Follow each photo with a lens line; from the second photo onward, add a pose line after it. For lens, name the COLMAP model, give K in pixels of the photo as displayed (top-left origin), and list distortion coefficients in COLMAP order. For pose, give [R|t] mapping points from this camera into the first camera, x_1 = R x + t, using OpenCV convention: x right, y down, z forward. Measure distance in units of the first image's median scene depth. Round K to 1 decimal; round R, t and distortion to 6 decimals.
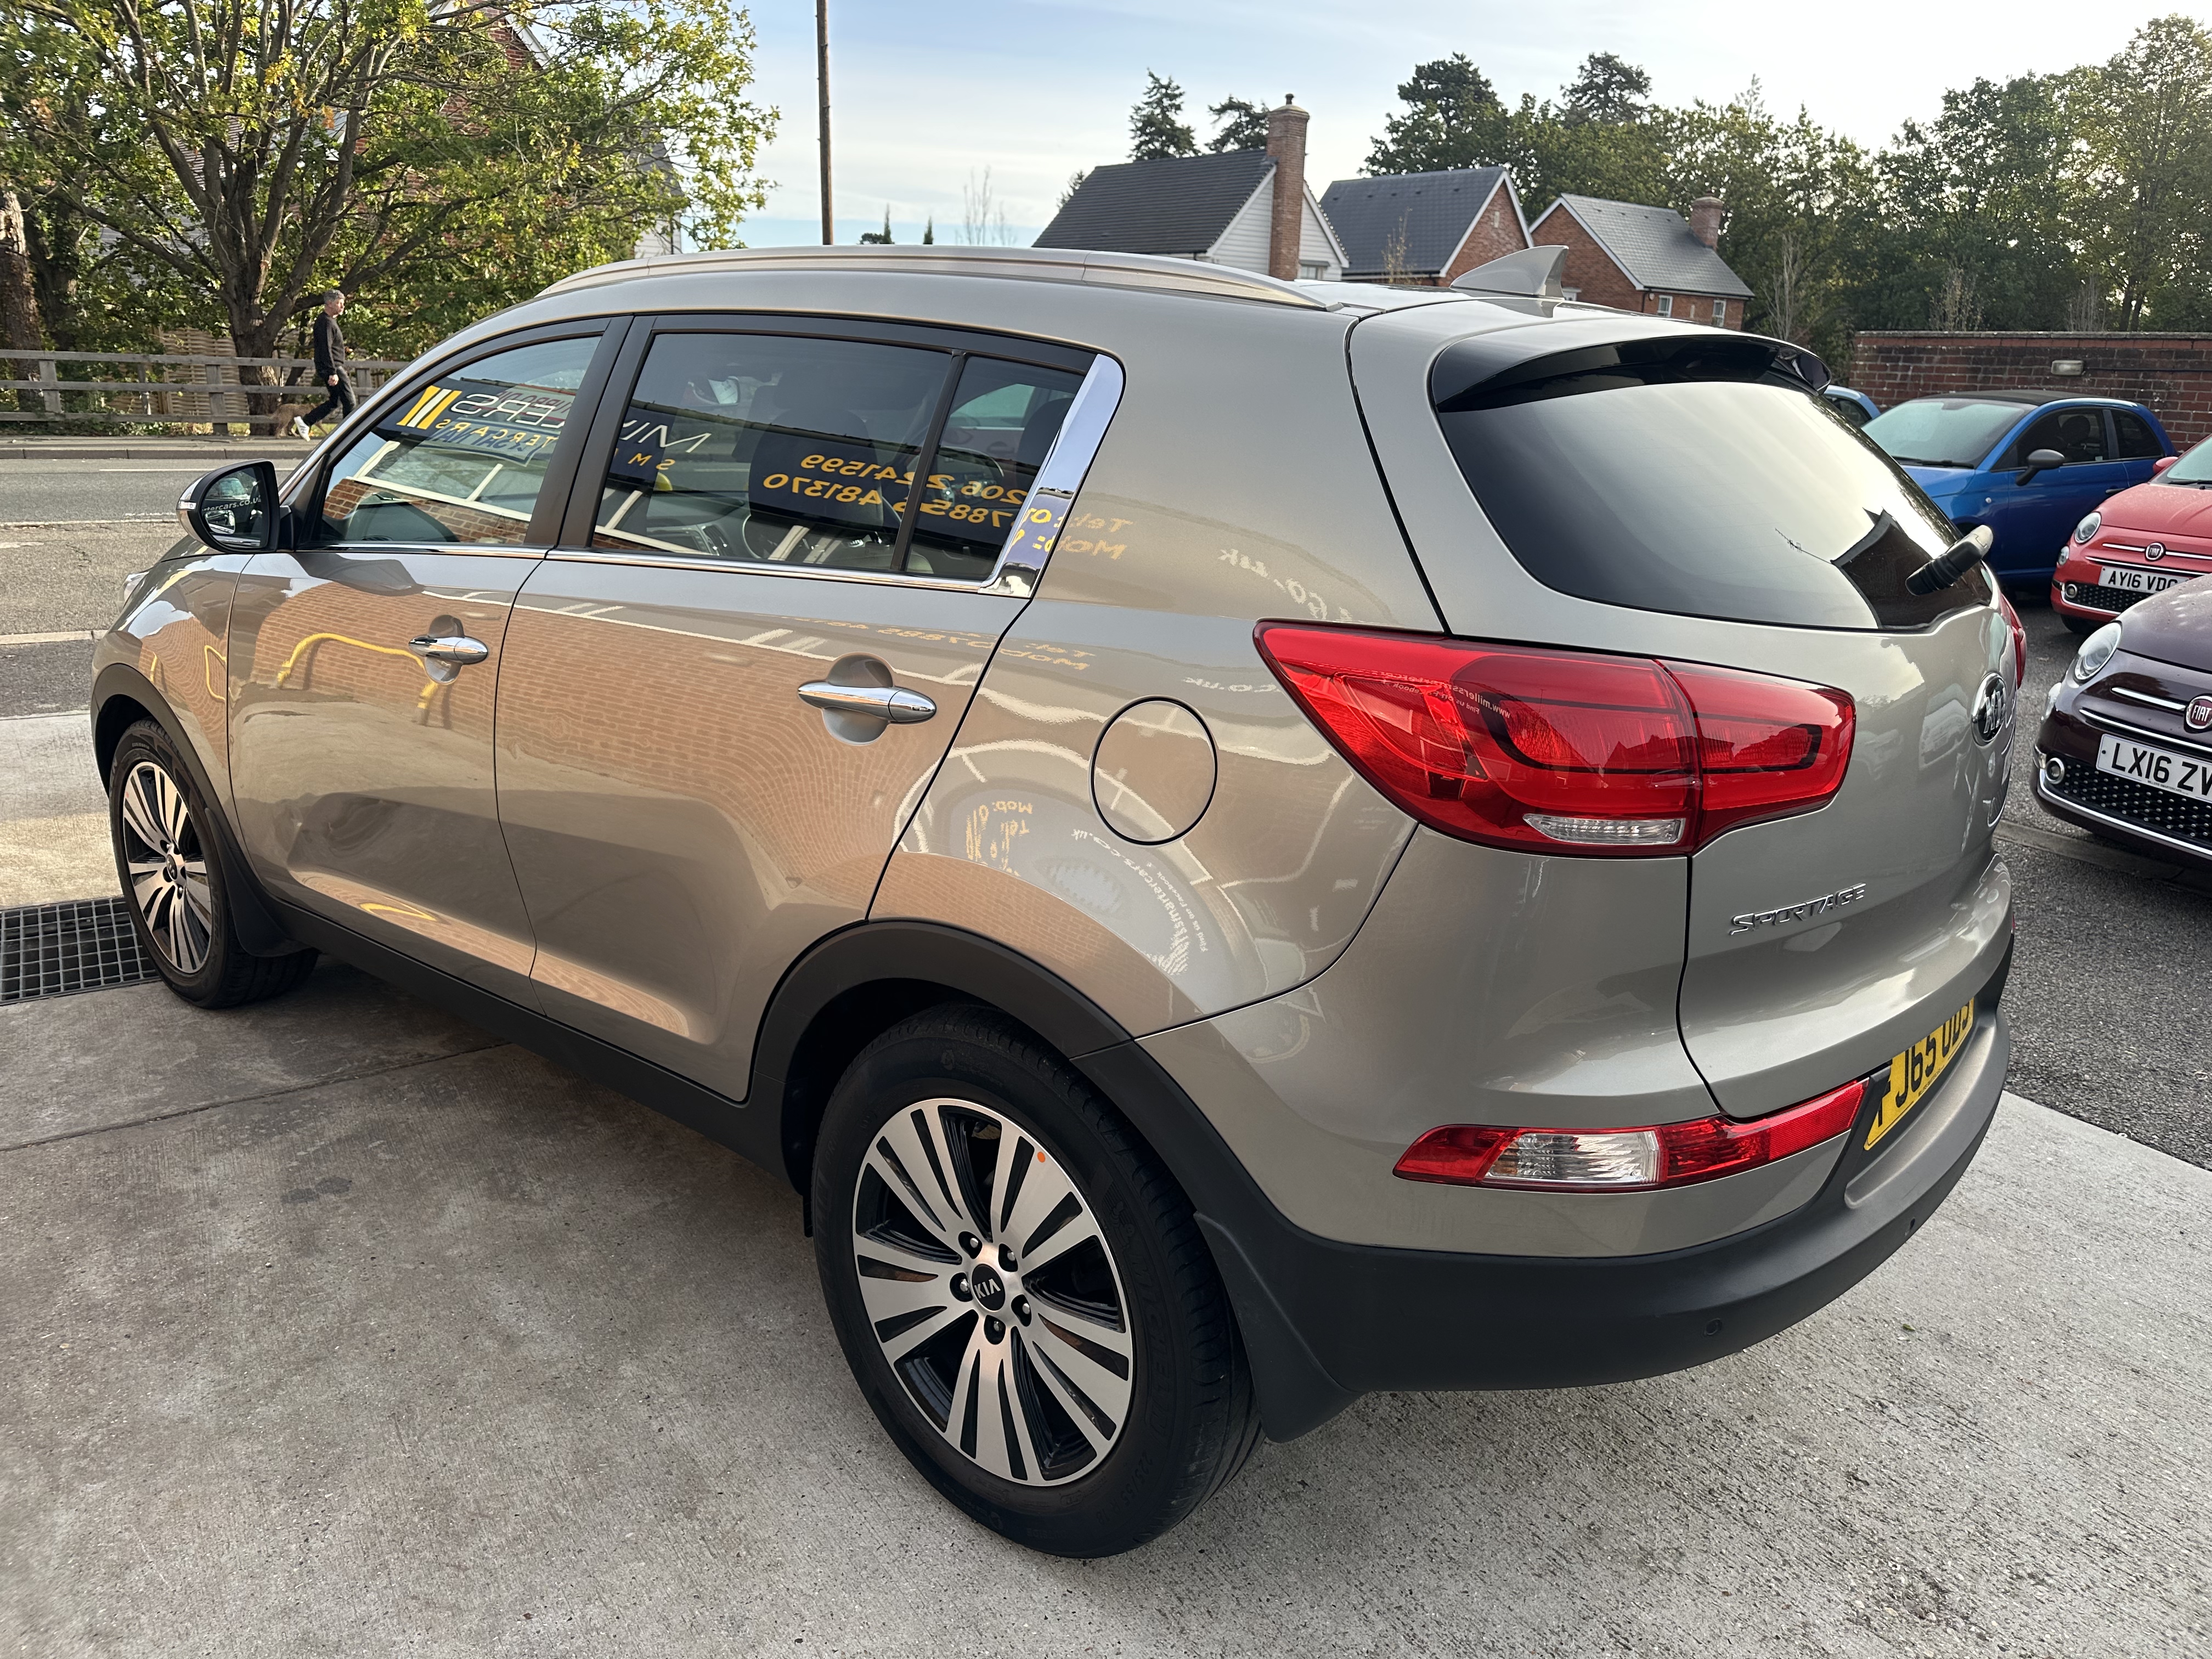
lens RADIAL K [[1574.6, 0, 1106.2], [0, 1574.6, 812.4], [0, 0, 1]] dist [0.020260, -0.028694]
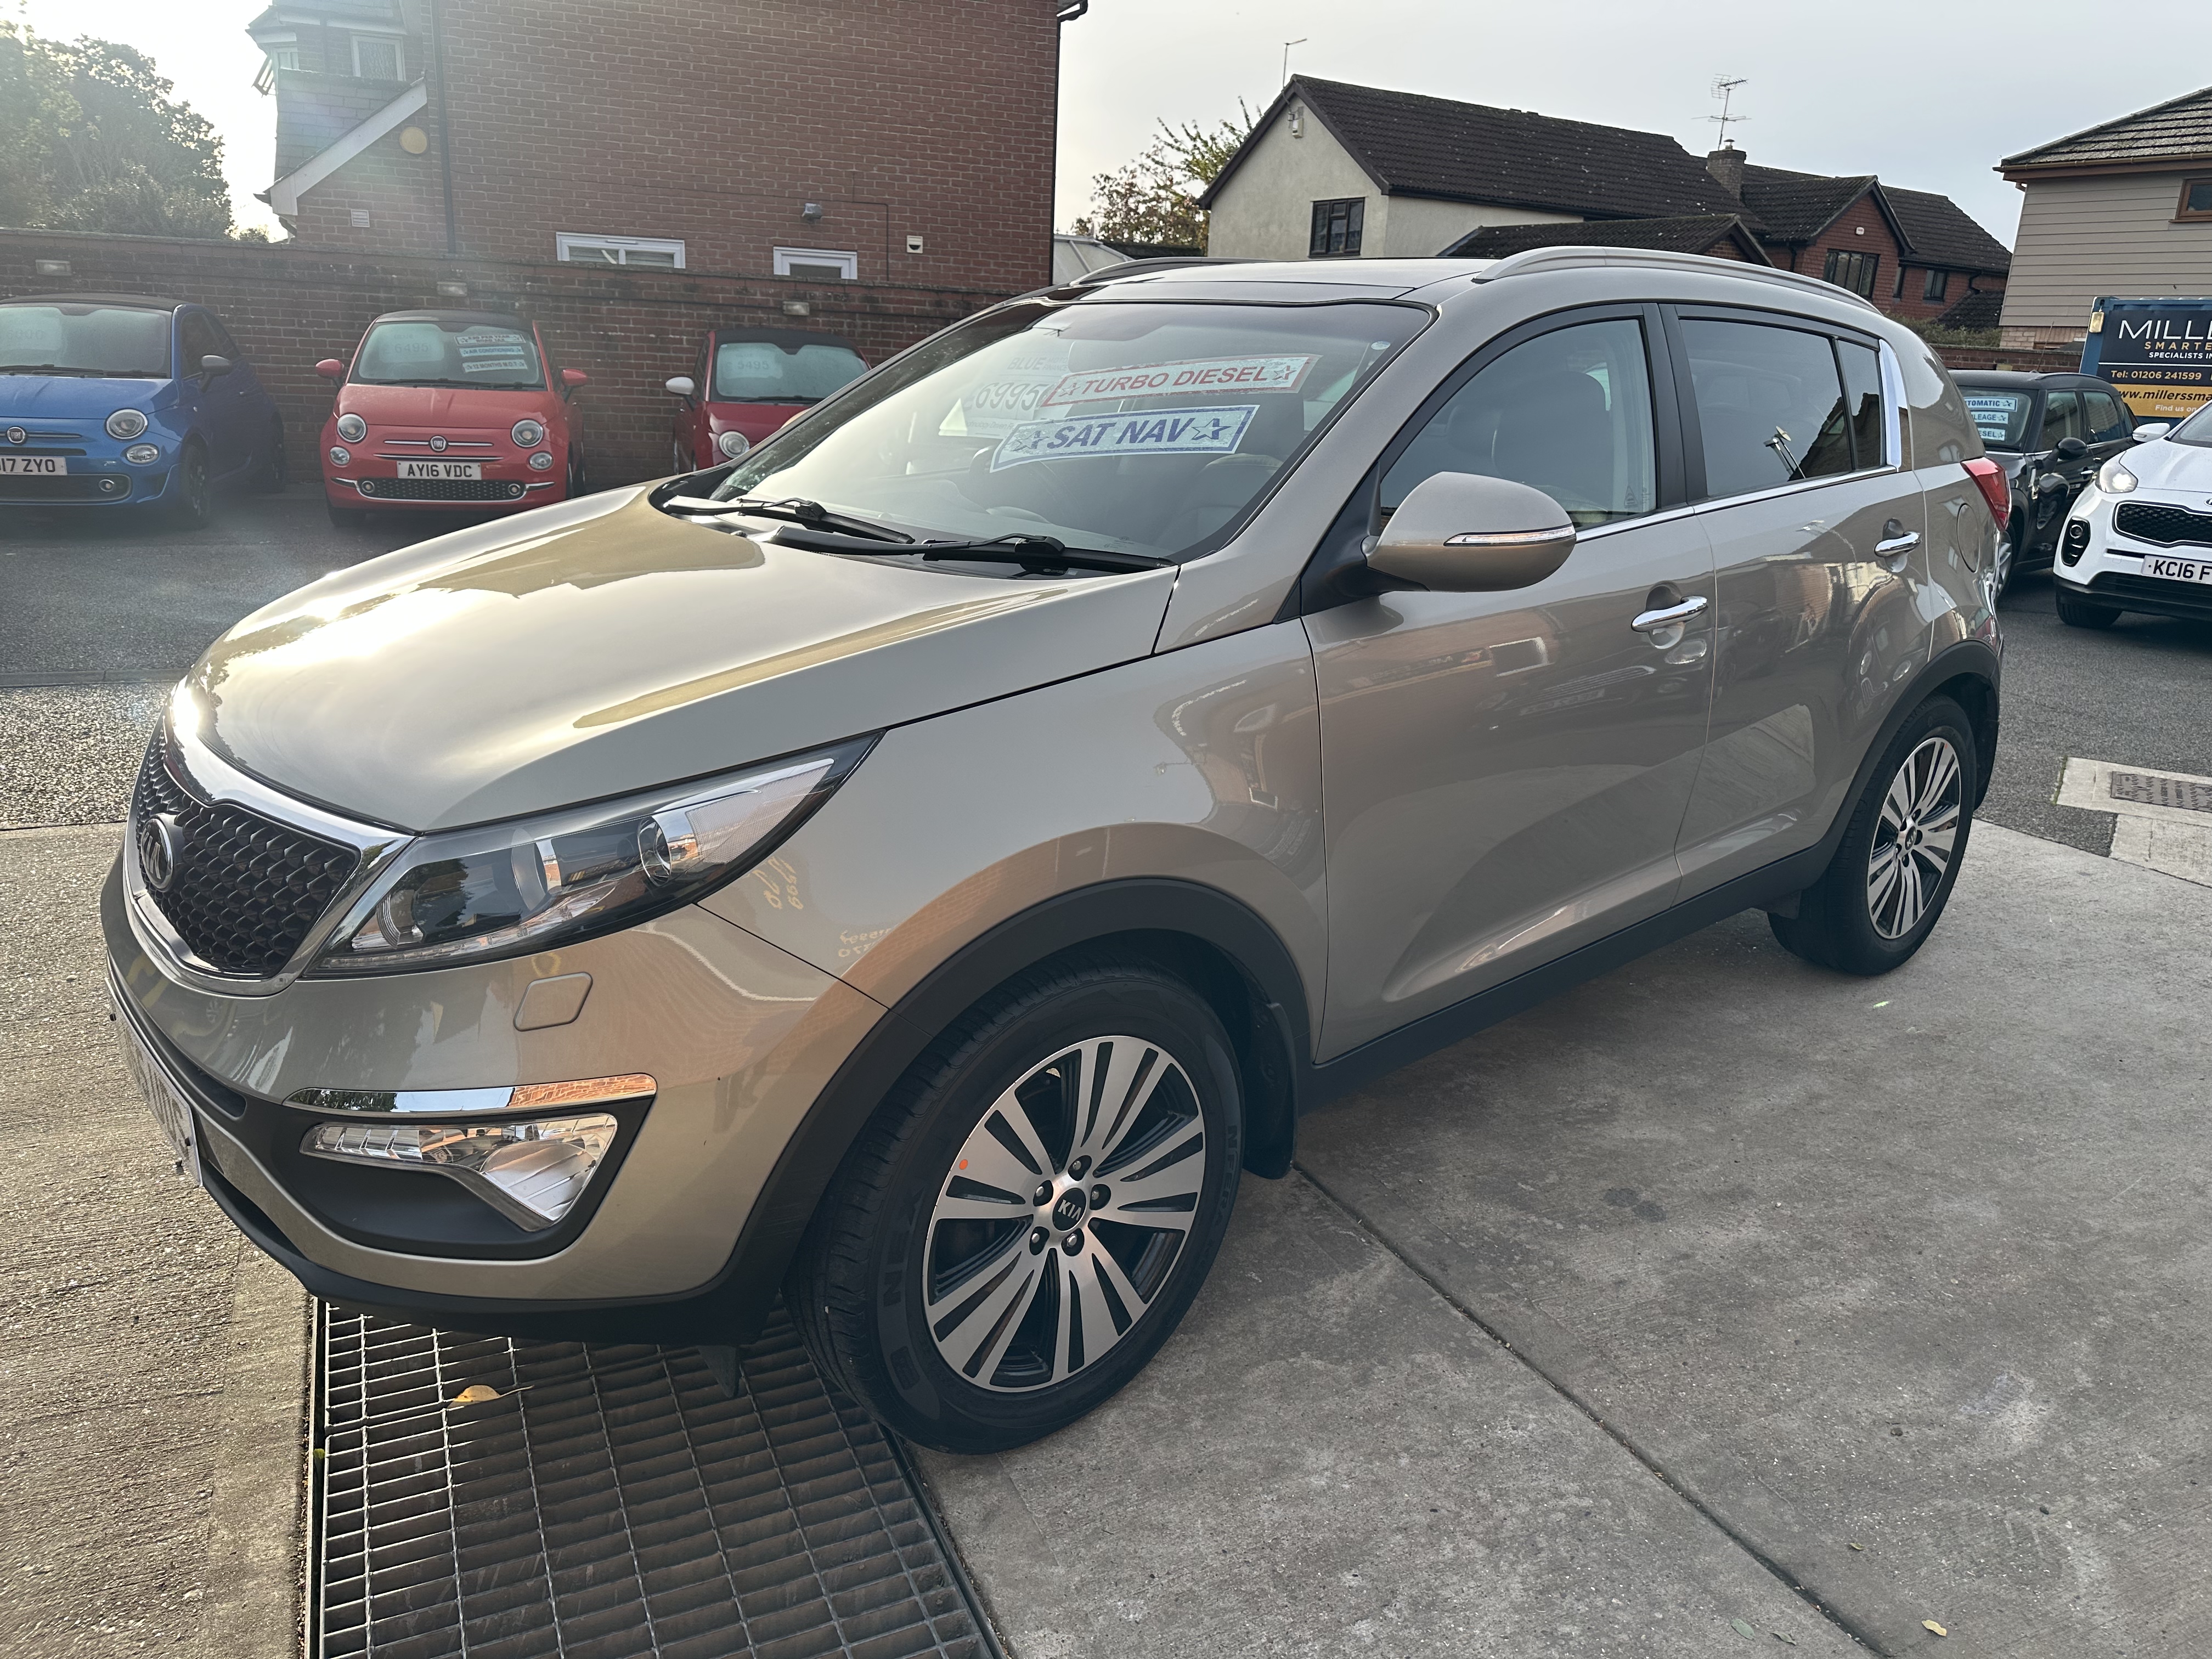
lens RADIAL K [[1546.9, 0, 1133.8], [0, 1546.9, 815.1], [0, 0, 1]] dist [0.041224, -0.053334]
pose [[0.136665, -0.306715, 0.941939, -0.081884], [0.235591, 0.933642, 0.269832, -0.018889], [-0.962195, 0.185036, 0.199855, 0.063235]]
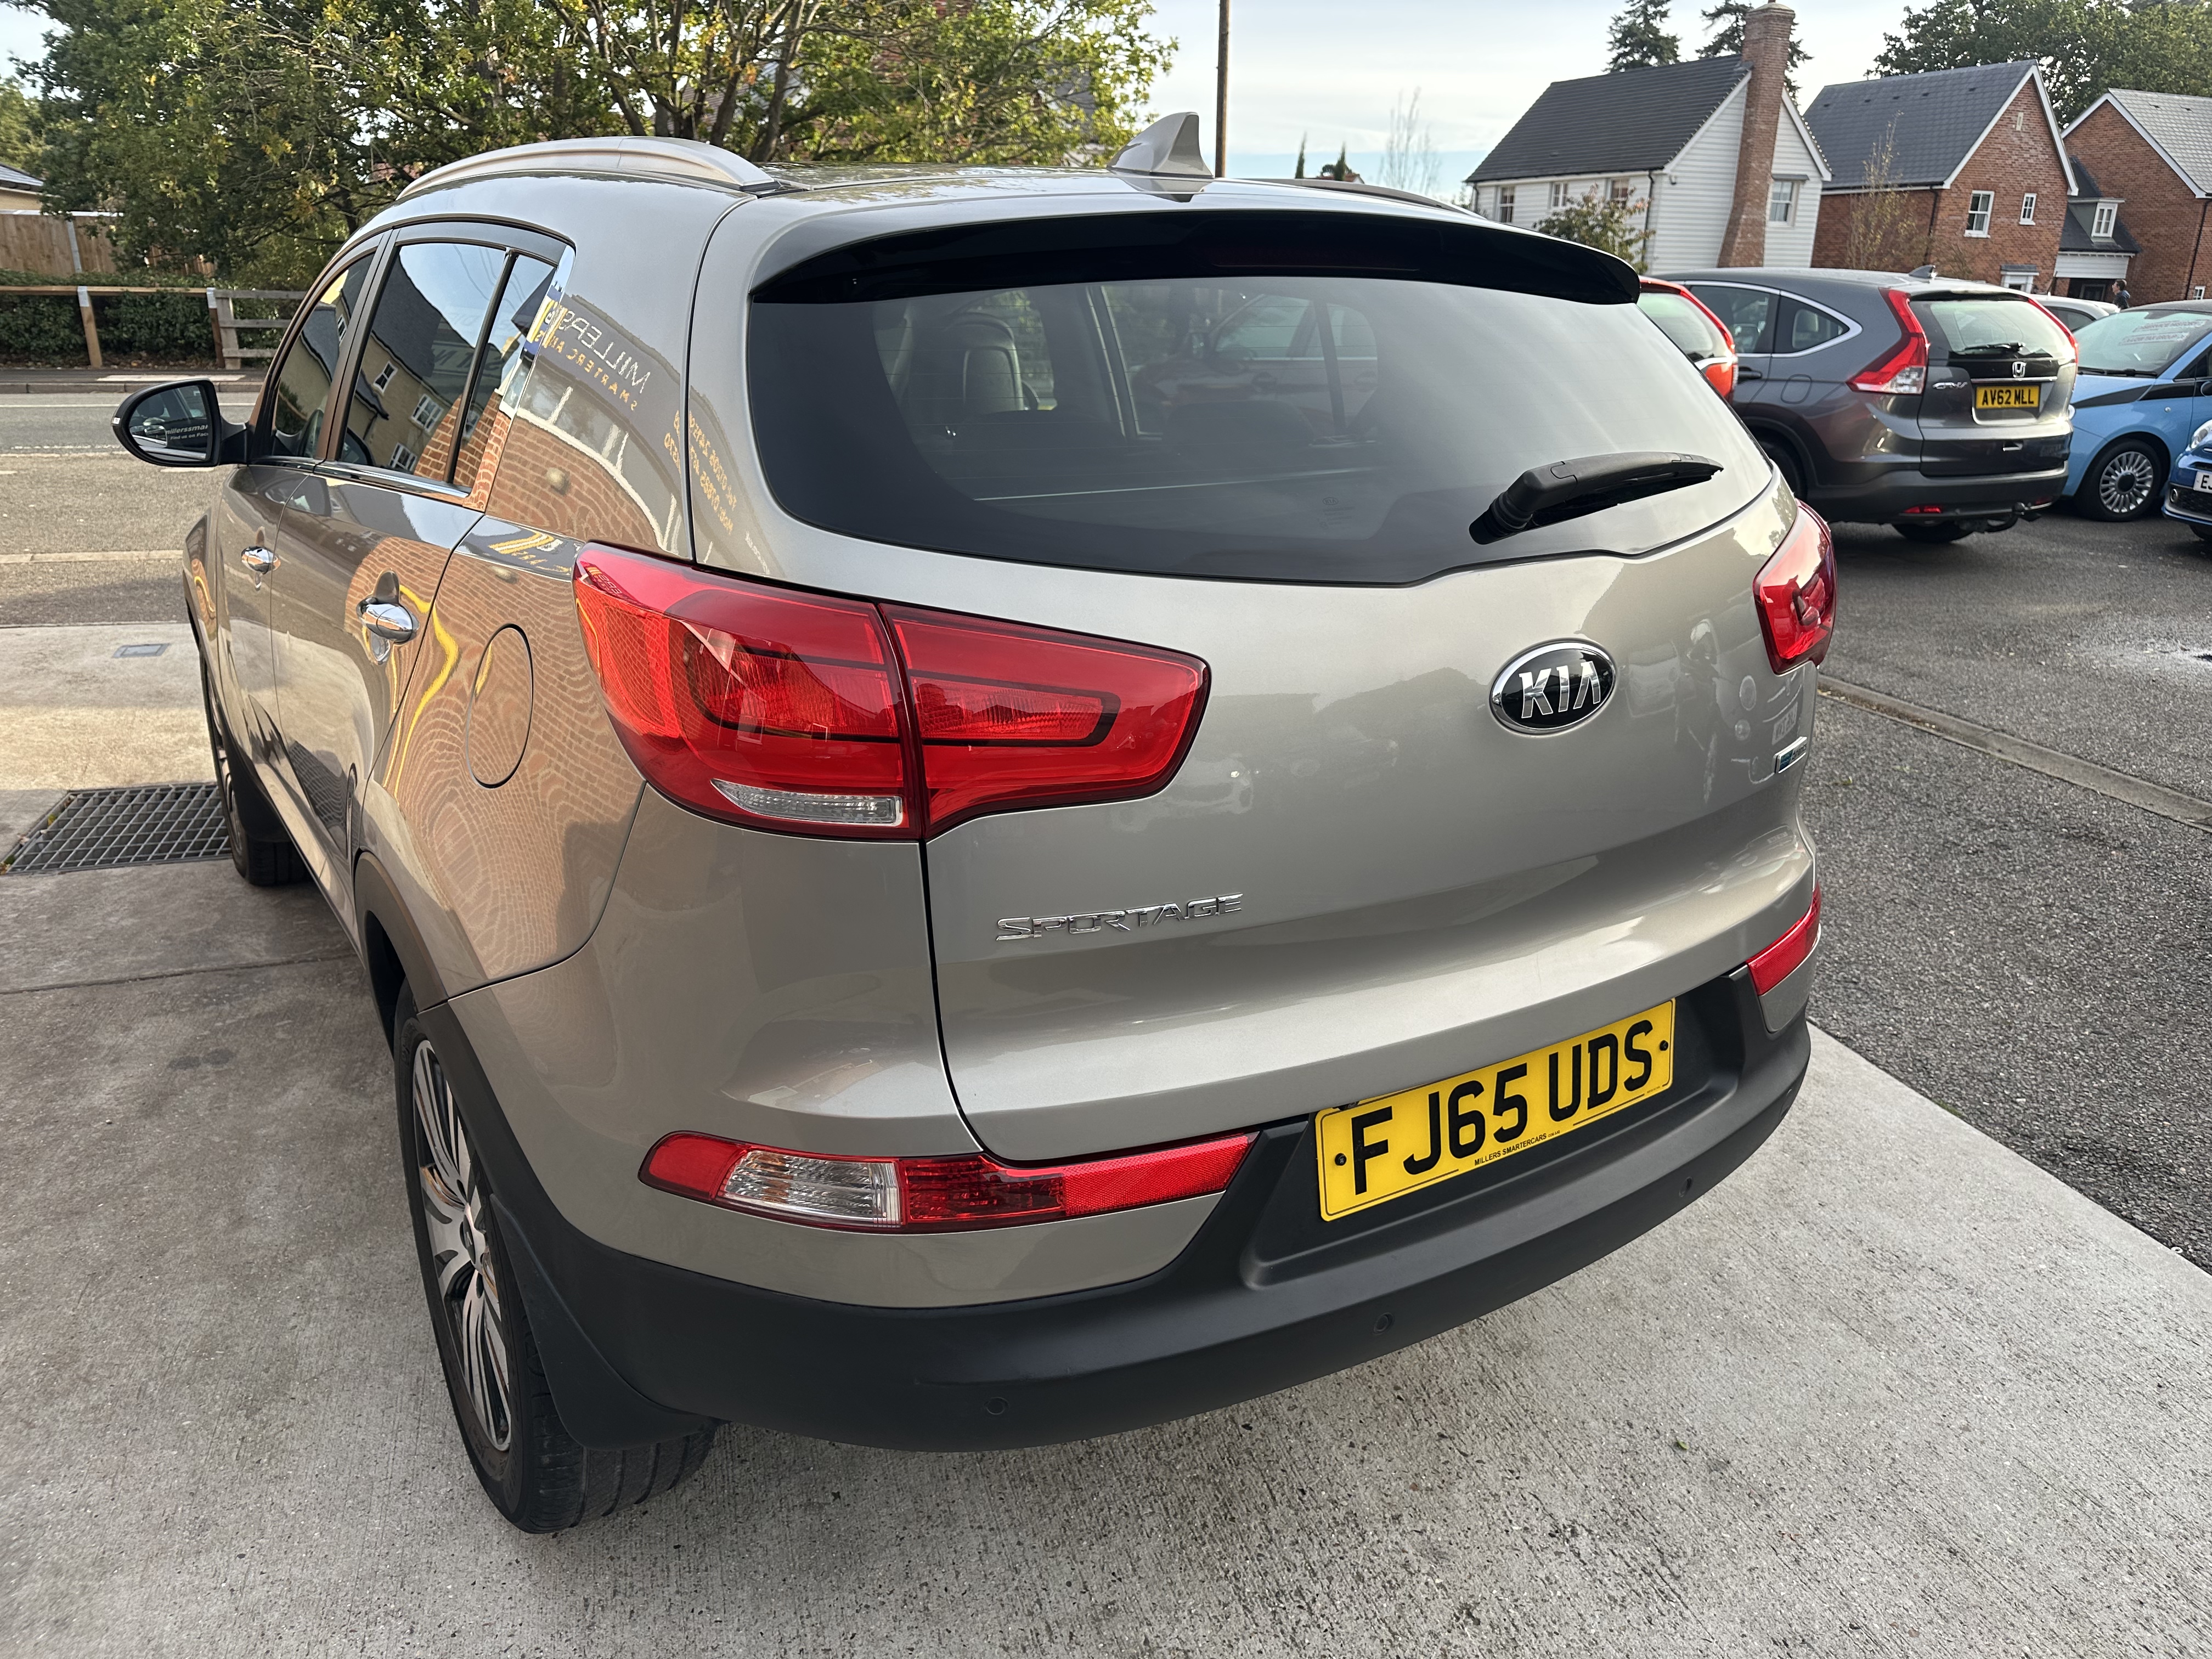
lens RADIAL K [[1574.6, 0, 1106.2], [0, 1574.6, 812.4], [0, 0, 1]] dist [0.020260, -0.028694]
pose [[0.961379, 0.070753, -0.265980, 0.022150], [-0.060807, 0.997114, 0.045457, -0.000972], [0.268428, -0.027528, 0.962906, 0.007681]]
